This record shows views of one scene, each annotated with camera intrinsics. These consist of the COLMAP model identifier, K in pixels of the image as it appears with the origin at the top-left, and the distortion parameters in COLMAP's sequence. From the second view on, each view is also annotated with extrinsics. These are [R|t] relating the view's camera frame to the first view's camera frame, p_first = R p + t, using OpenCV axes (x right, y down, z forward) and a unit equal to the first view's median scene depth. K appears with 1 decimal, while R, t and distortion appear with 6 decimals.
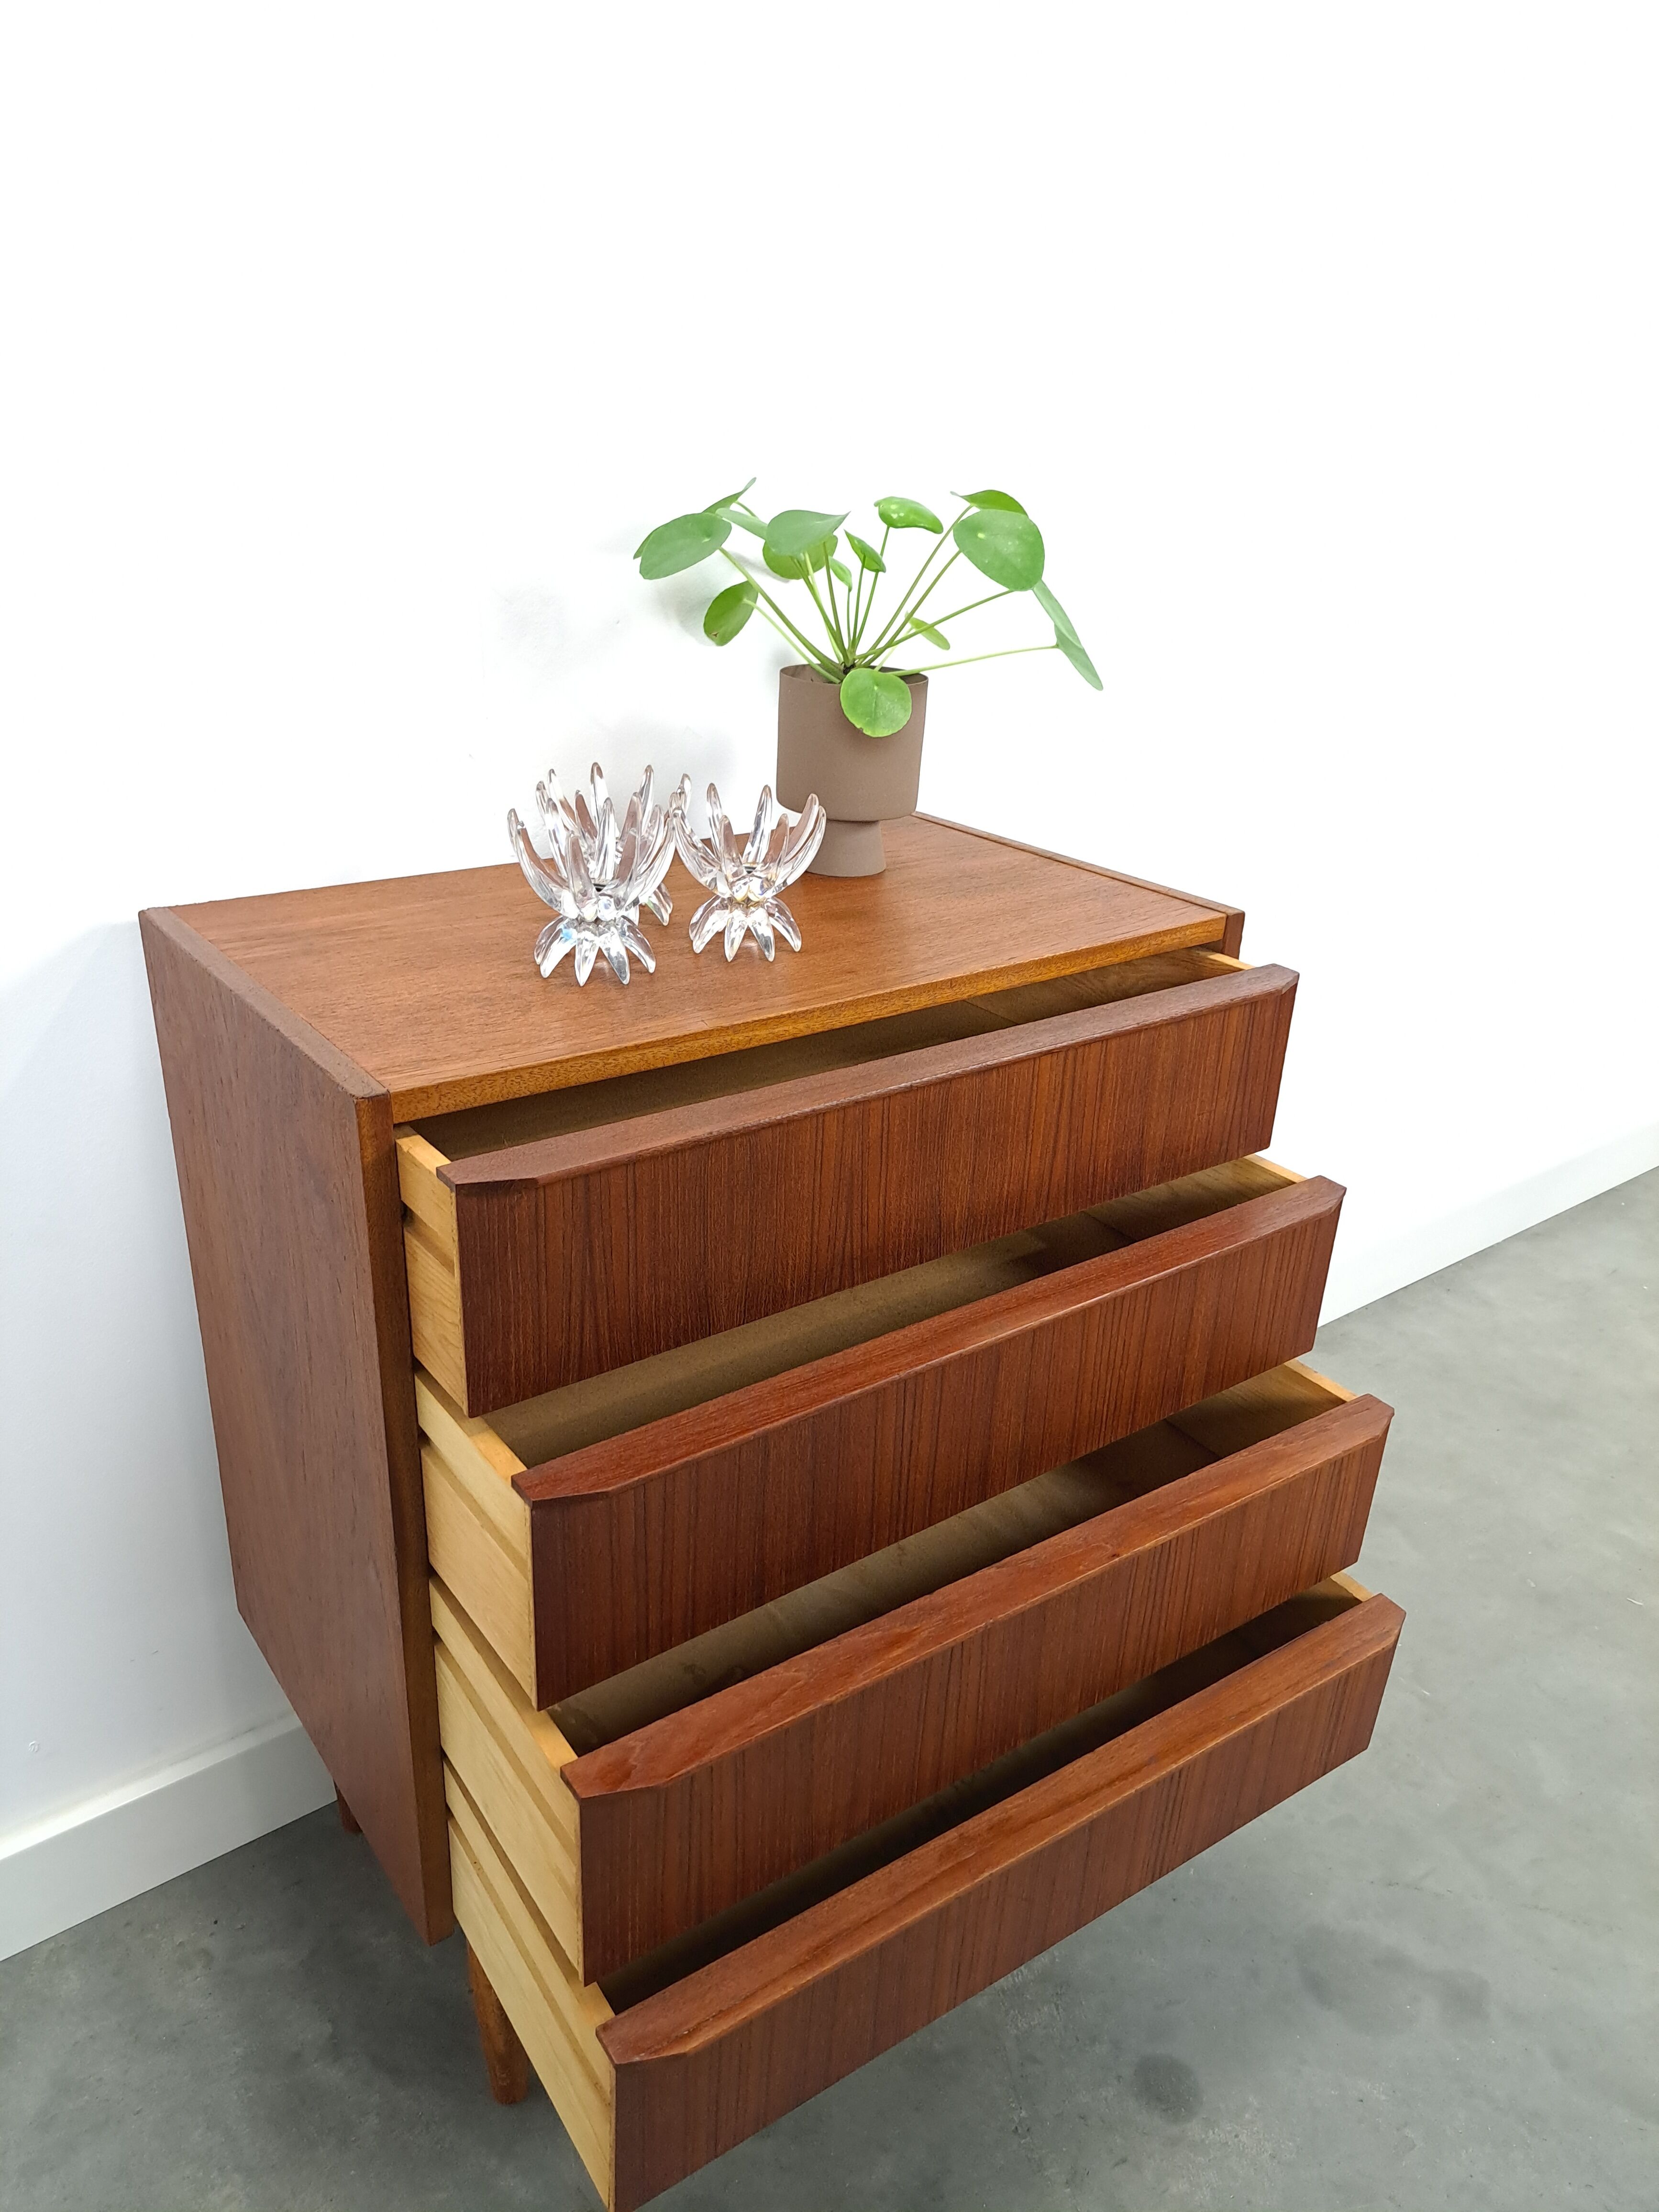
lens RADIAL K [[1609.6, 0, 824.3], [0, 1609.6, 1129.9], [0, 0, 1]] dist [0.035266, -0.018076]
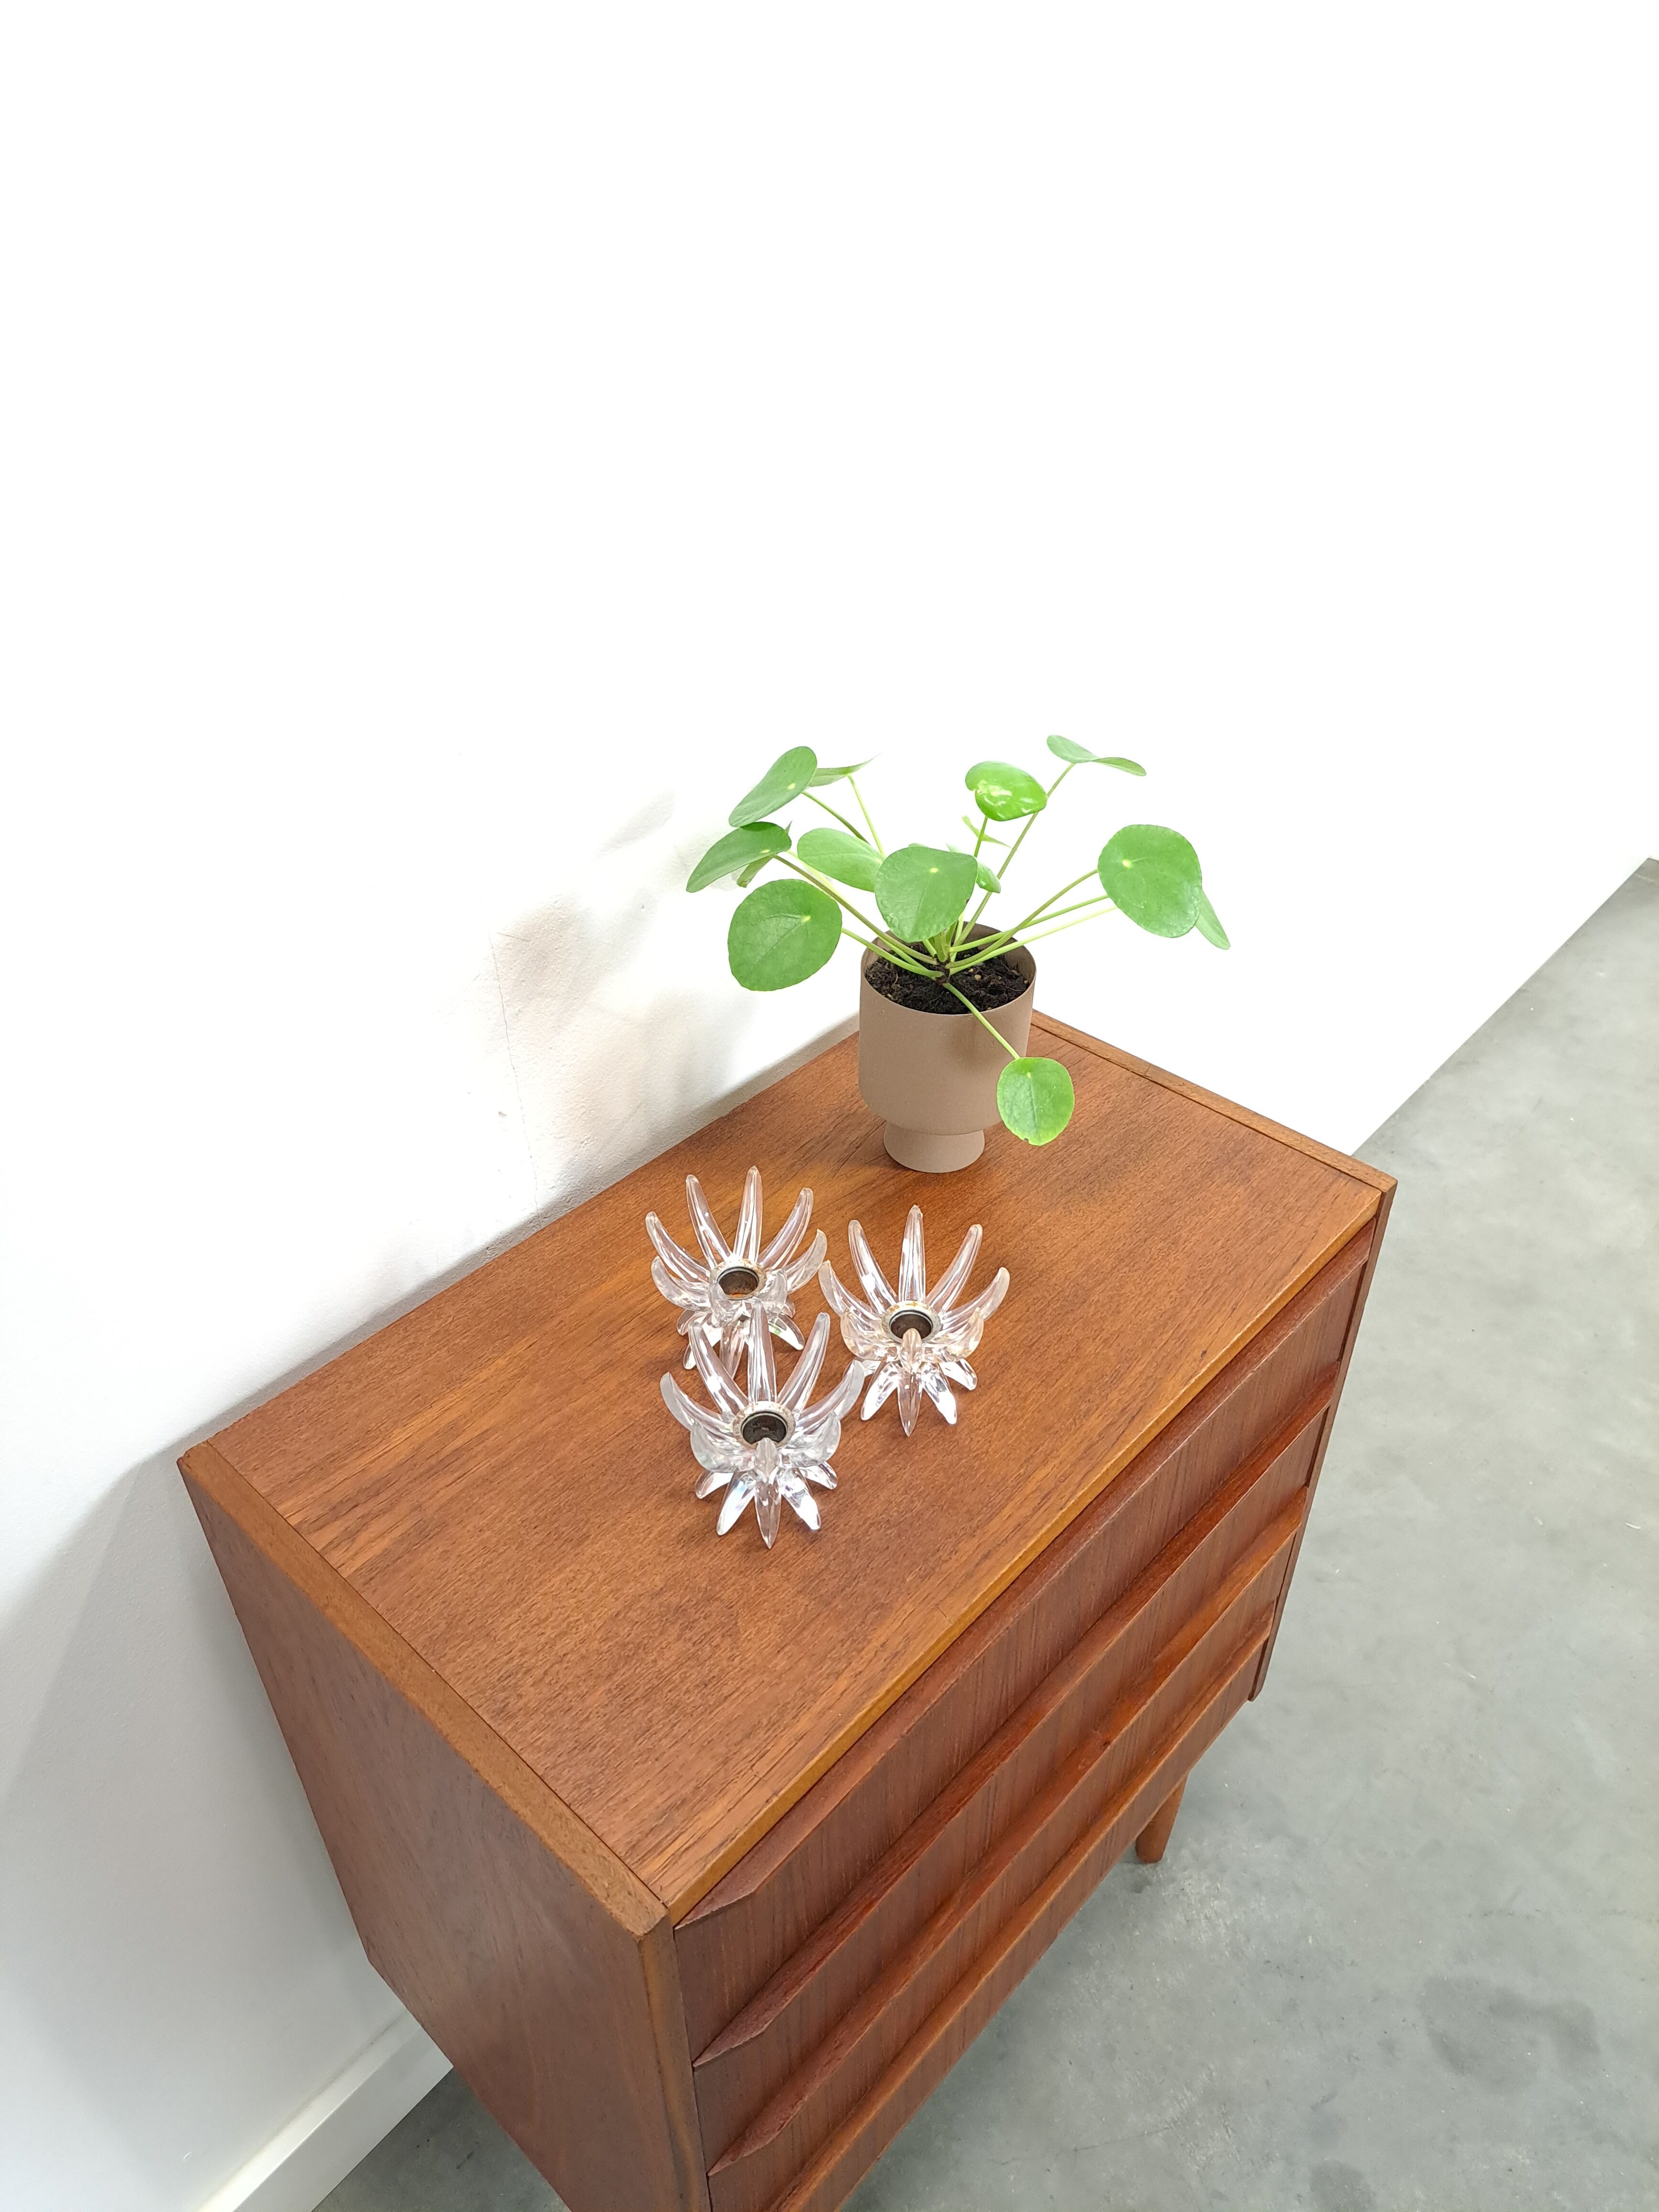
lens RADIAL K [[1609.6, 0, 835.4], [0, 1609.6, 1115.6], [0, 0, 1]] dist [0.035266, -0.018076]
pose [[0.981270, -0.145936, 0.125745, -0.153785], [0.110306, 0.960815, 0.254297, -0.421470], [-0.157929, -0.235663, 0.958917, 0.179458]]
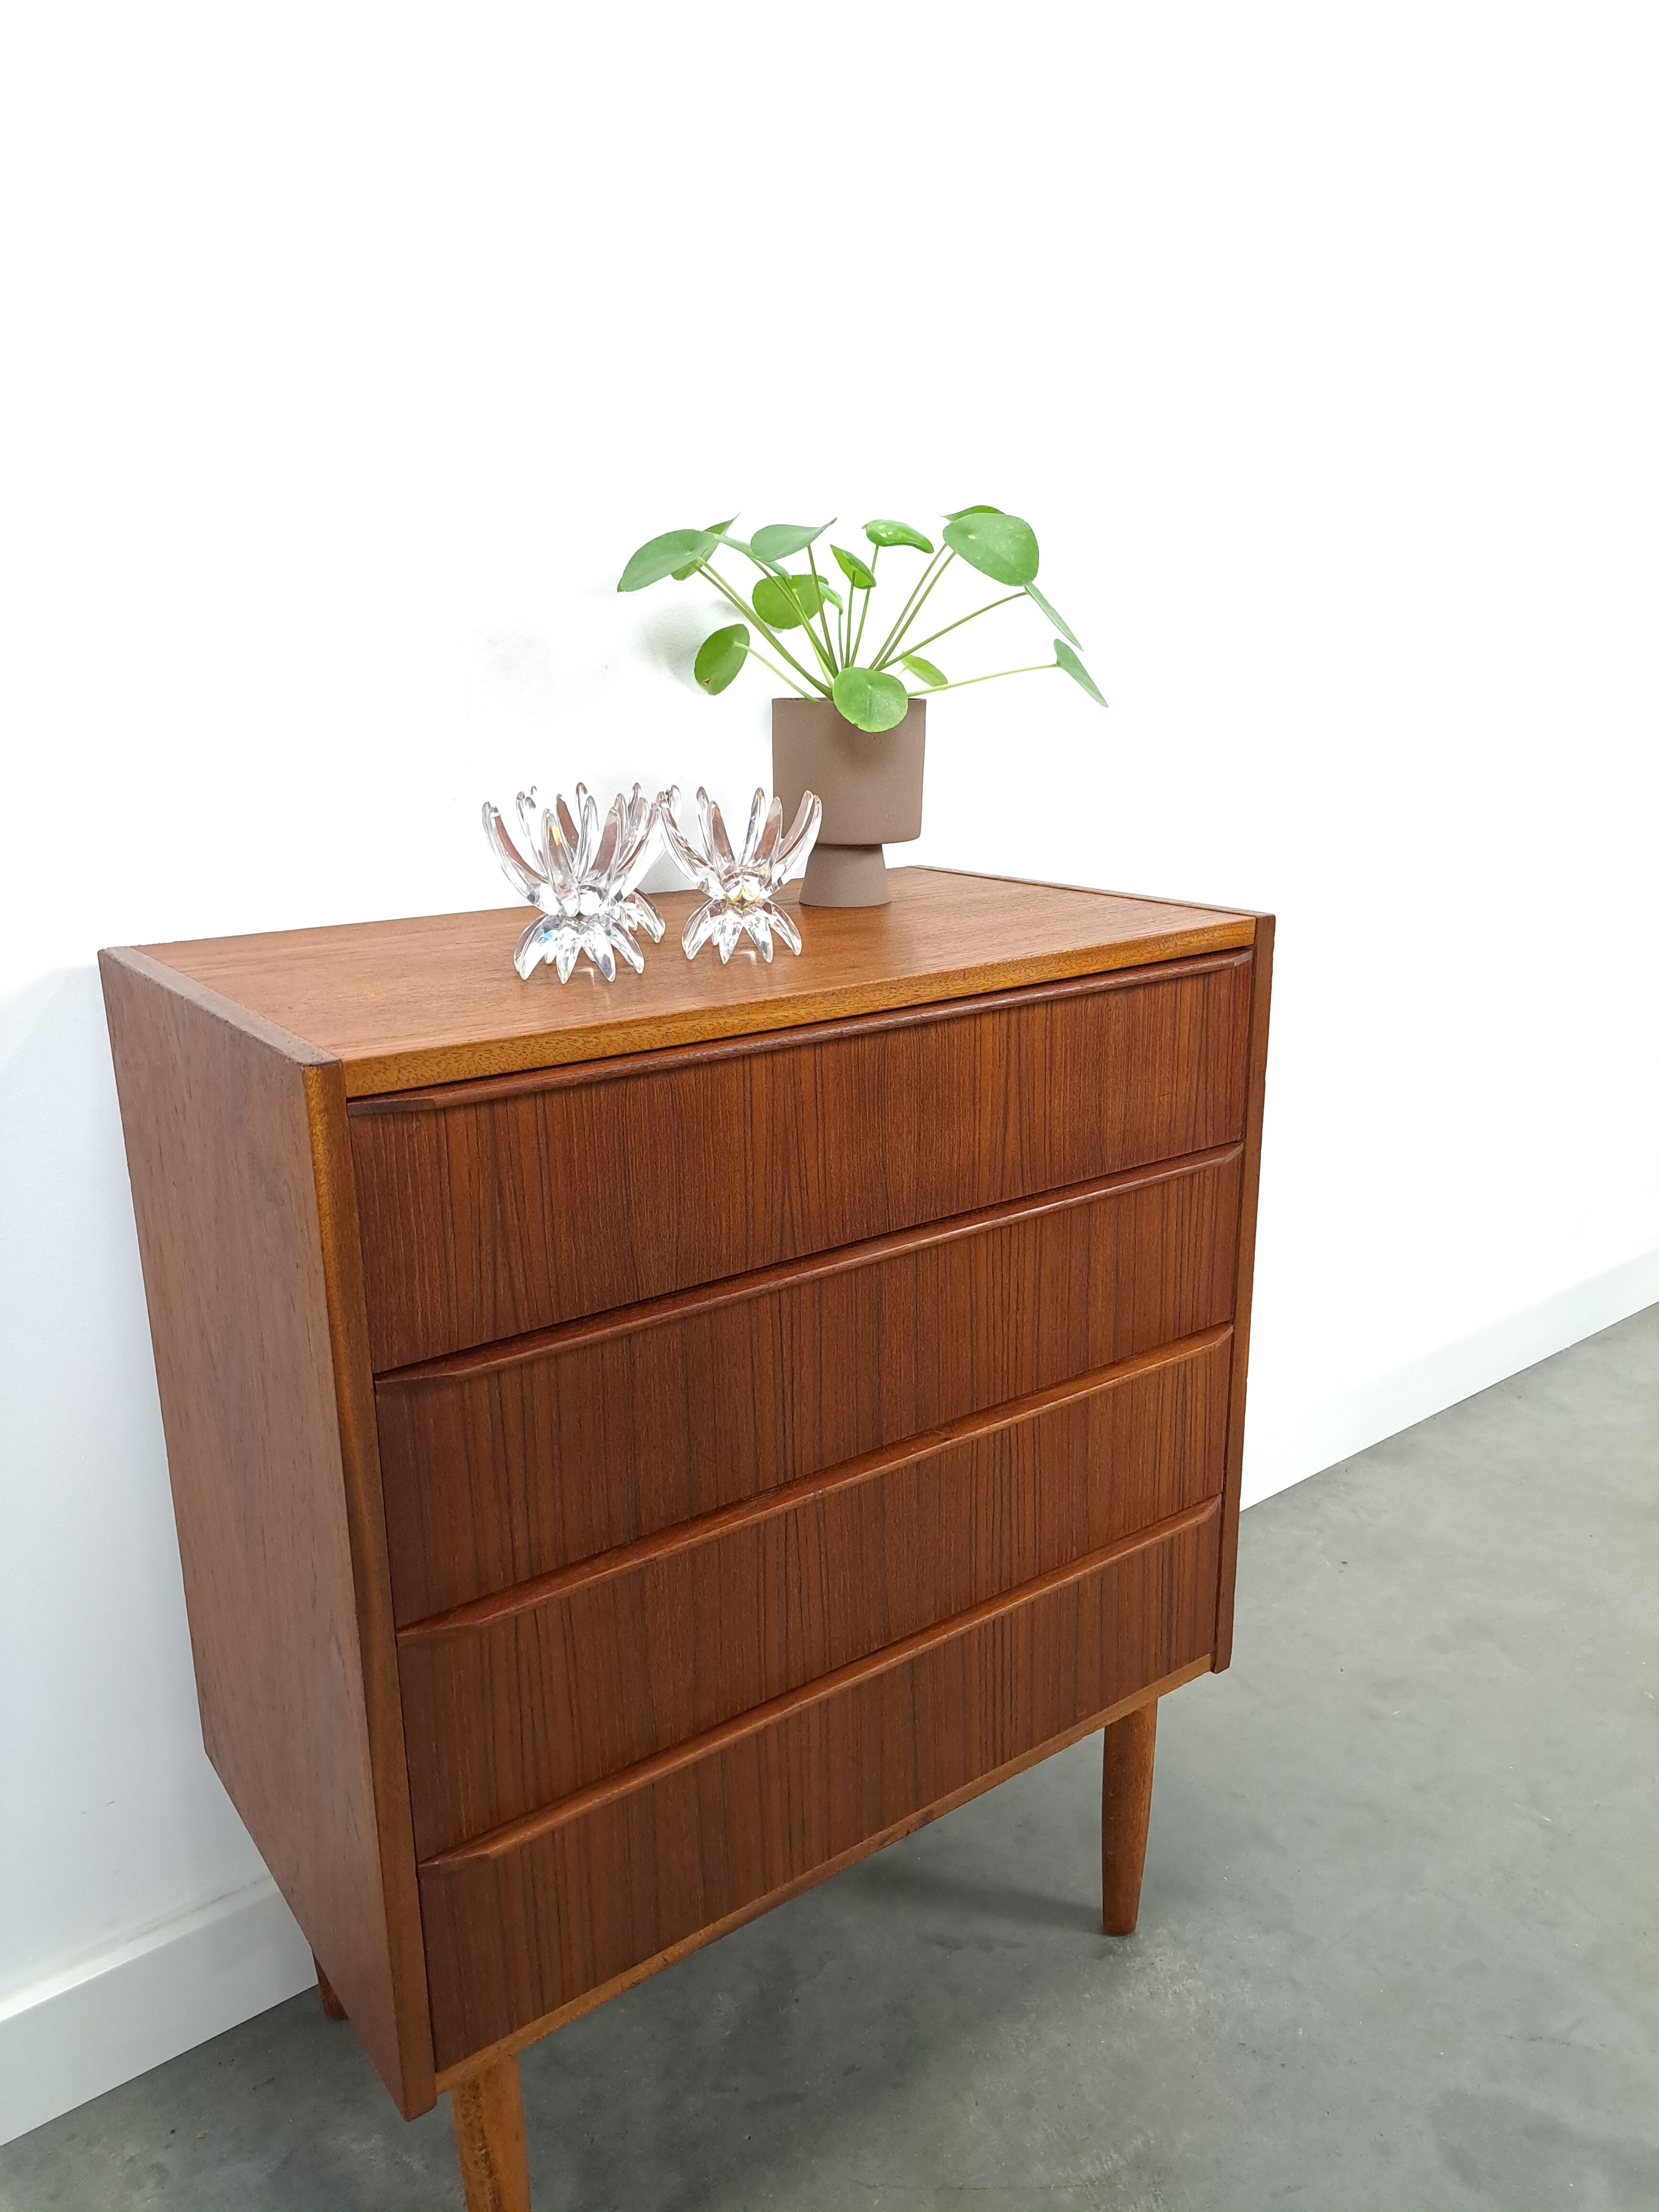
lens RADIAL K [[1609.6, 0, 833.4], [0, 1609.6, 1103.1], [0, 0, 1]] dist [0.035266, -0.018076]
pose [[0.999064, -0.042367, -0.008776, 0.007284], [0.040682, 0.988918, -0.142778, 0.093422], [0.014728, 0.142287, 0.989716, 0.077619]]
